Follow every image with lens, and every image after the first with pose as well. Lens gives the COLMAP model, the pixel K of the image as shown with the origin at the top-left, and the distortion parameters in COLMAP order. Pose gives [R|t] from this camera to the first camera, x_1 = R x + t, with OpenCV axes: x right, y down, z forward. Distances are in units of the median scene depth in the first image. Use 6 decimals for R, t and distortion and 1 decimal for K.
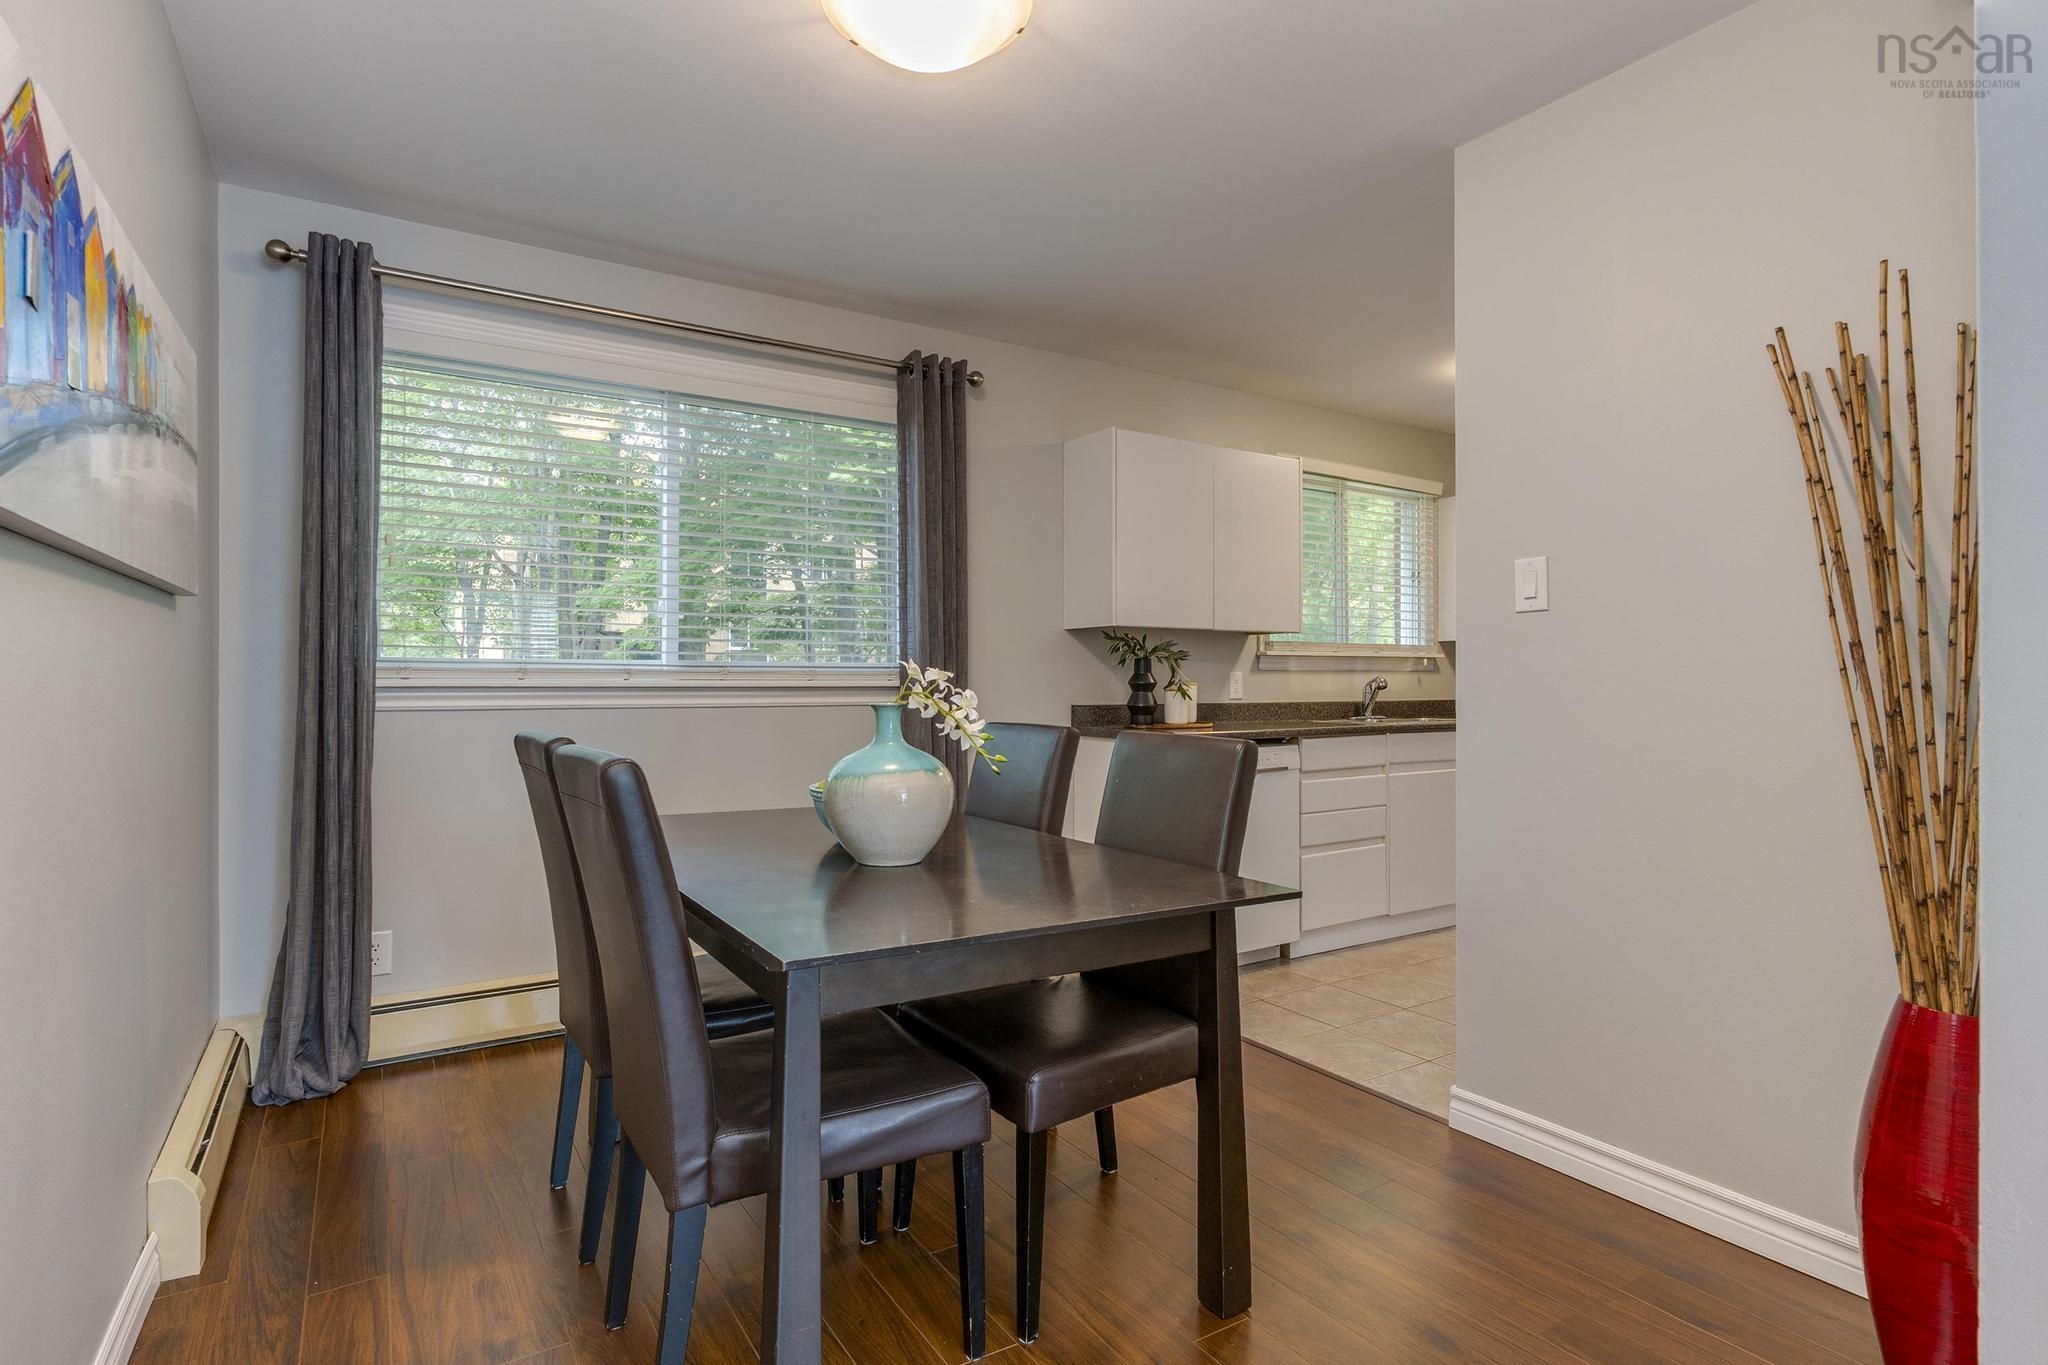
lens RADIAL K [[1070.5, 0, 1019.4], [0, 1070.5, 668.6], [0, 0, 1]] dist [-0.005057, 0.010323]
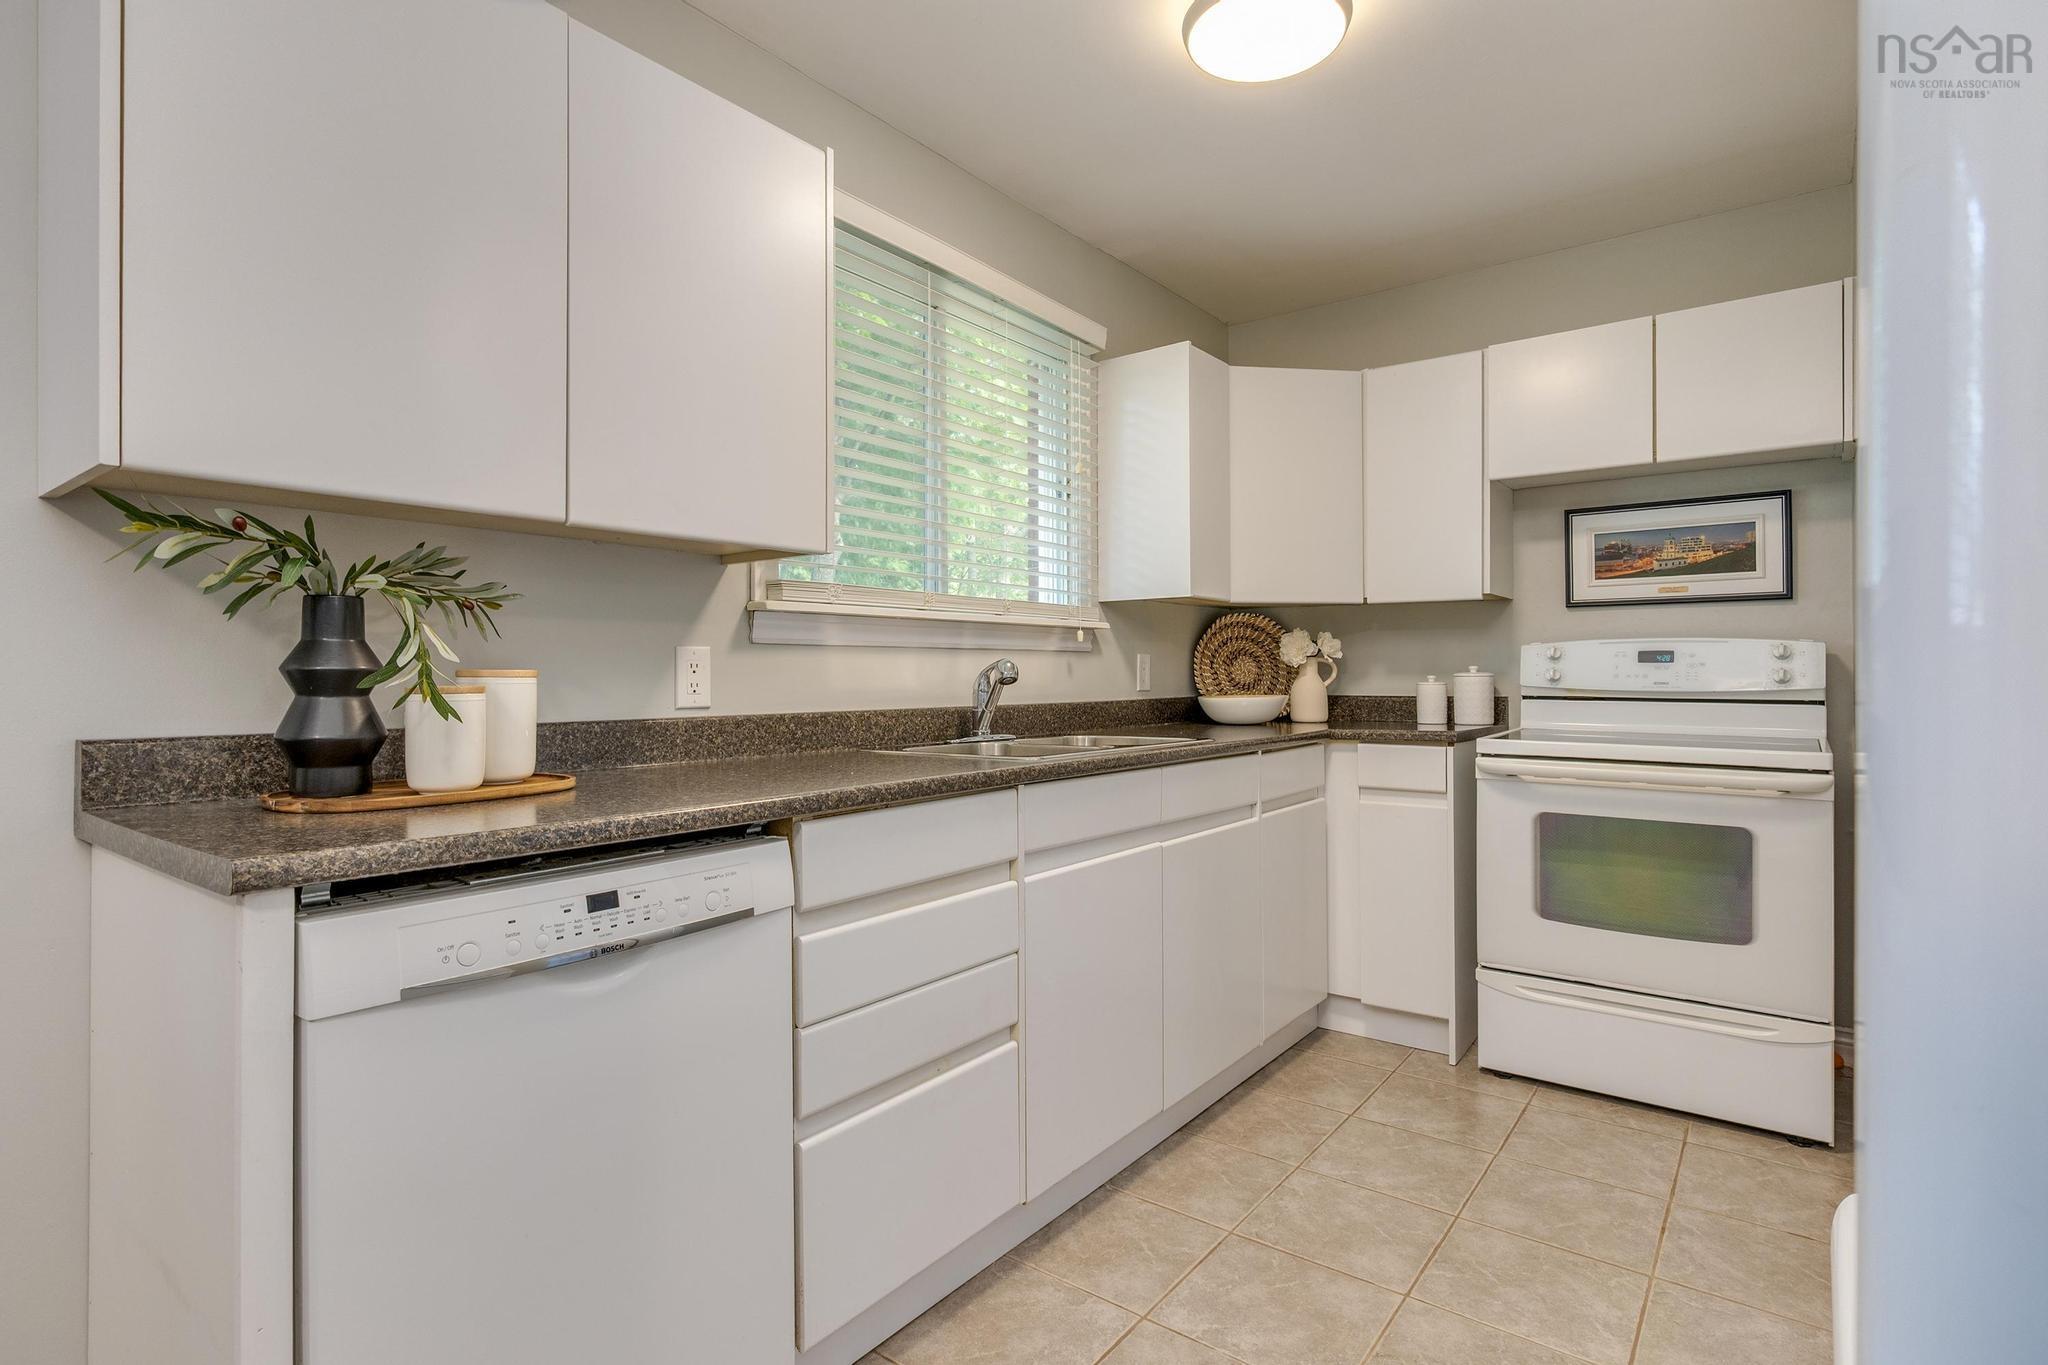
lens RADIAL K [[1030.1, 0, 1014.4], [0, 1030.1, 676.5], [0, 0, 1]] dist [-0.002652, 0.000407]
pose [[0.942862, -0.005356, 0.333140, 0.183332], [0.002157, 0.999948, 0.009971, 0.011268], [-0.333176, -0.008683, 0.942825, 0.552478]]
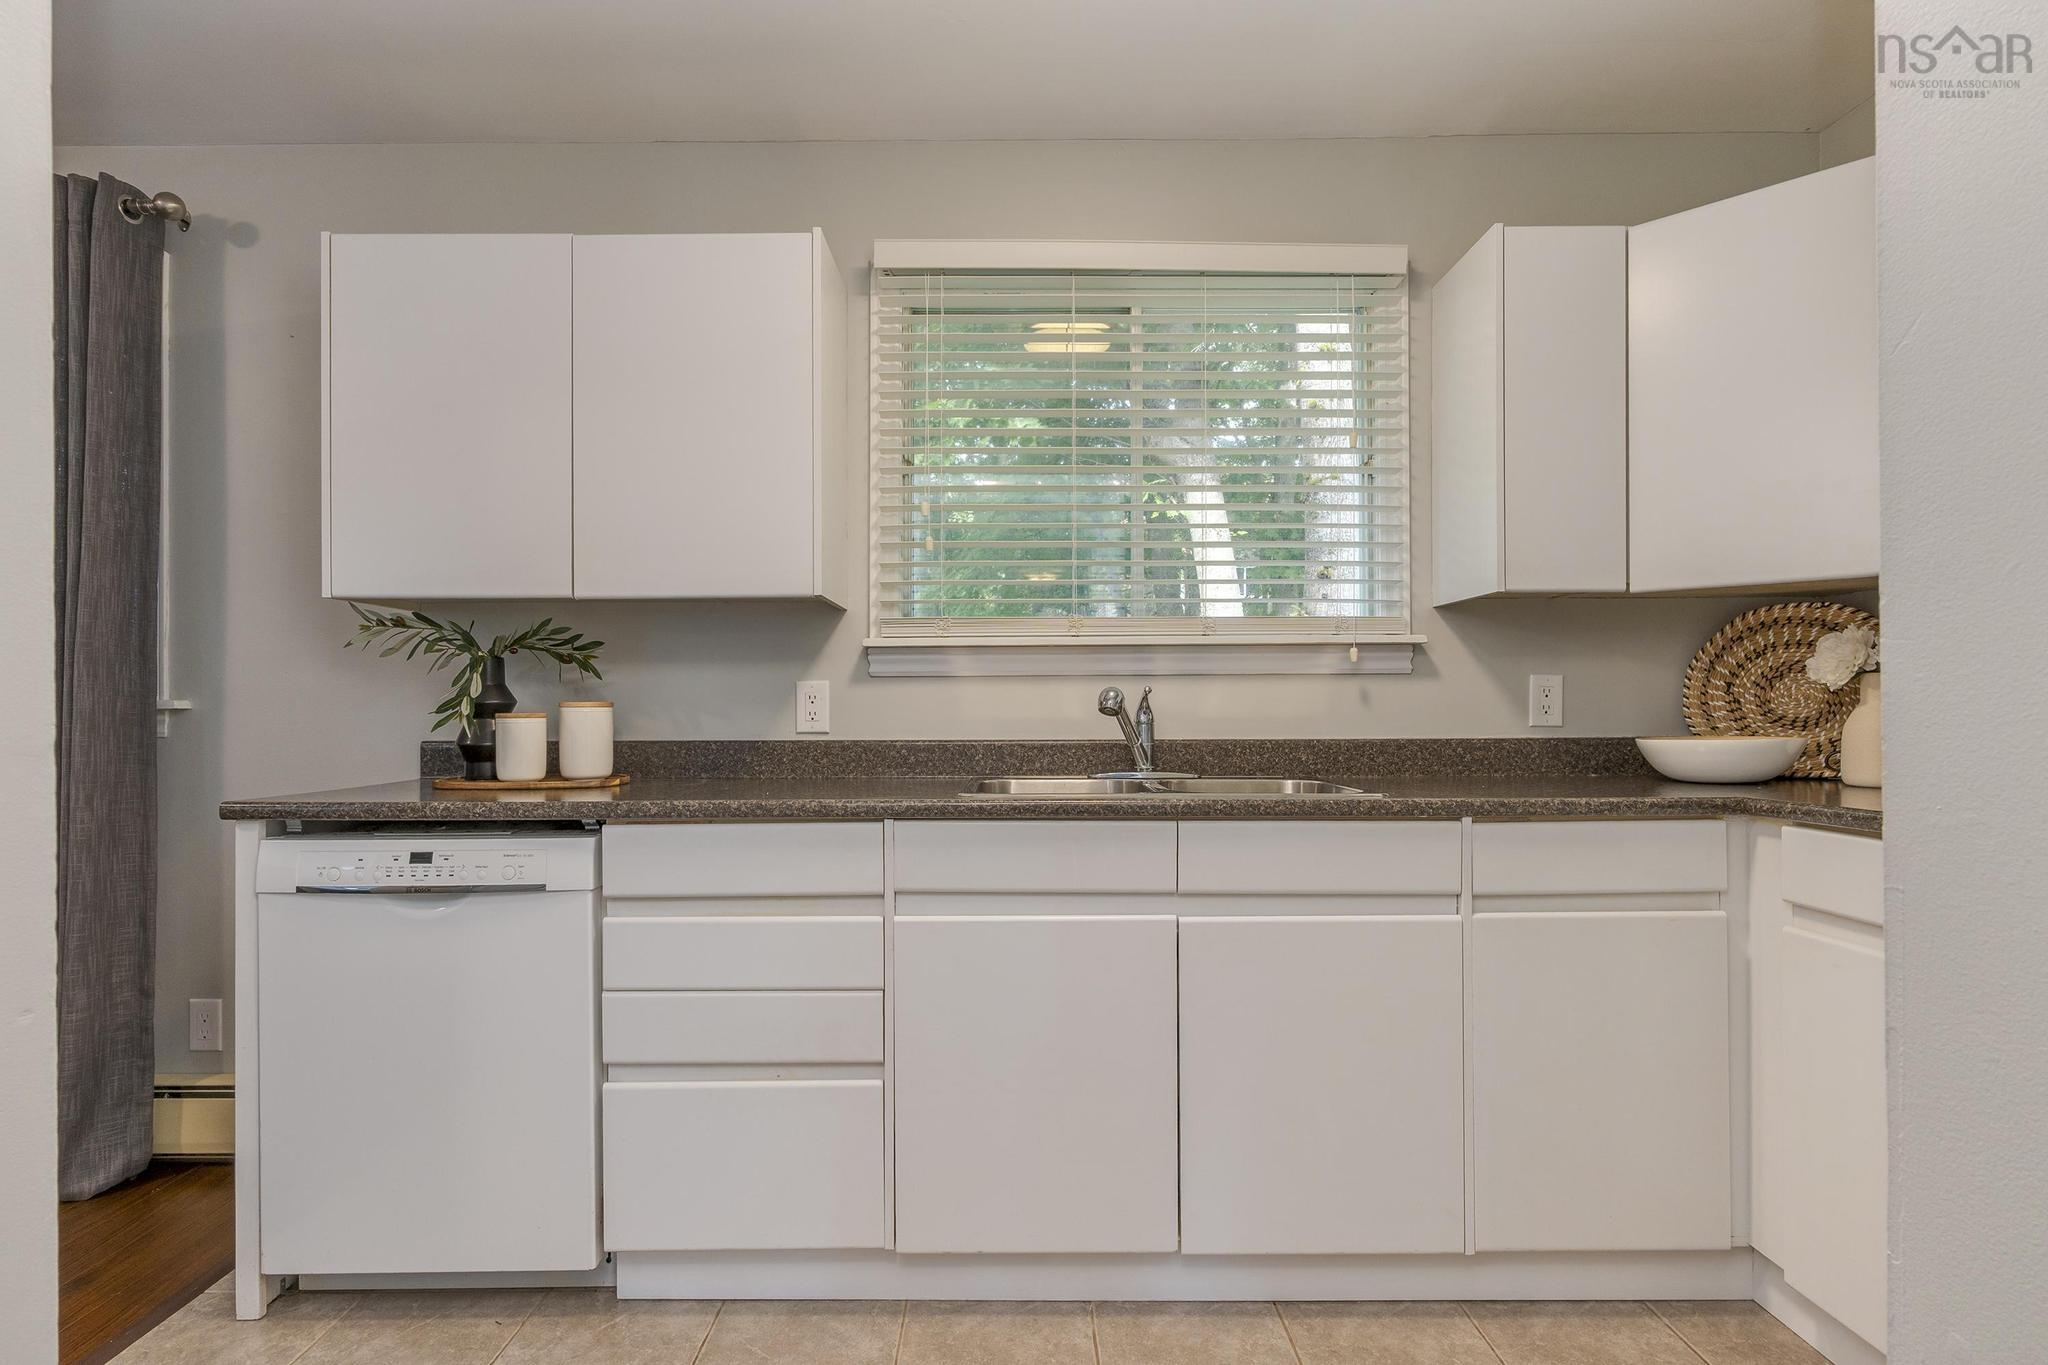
lens RADIAL K [[1040.5, 0, 1009.8], [0, 1040.5, 706.7], [0, 0, 1]] dist [-0.003449, 0.000386]
pose [[0.832178, -0.003049, -0.554500, 0.555340], [0.009691, 0.999912, 0.009046, 0.011654], [0.554424, -0.012901, 0.832135, 0.623950]]
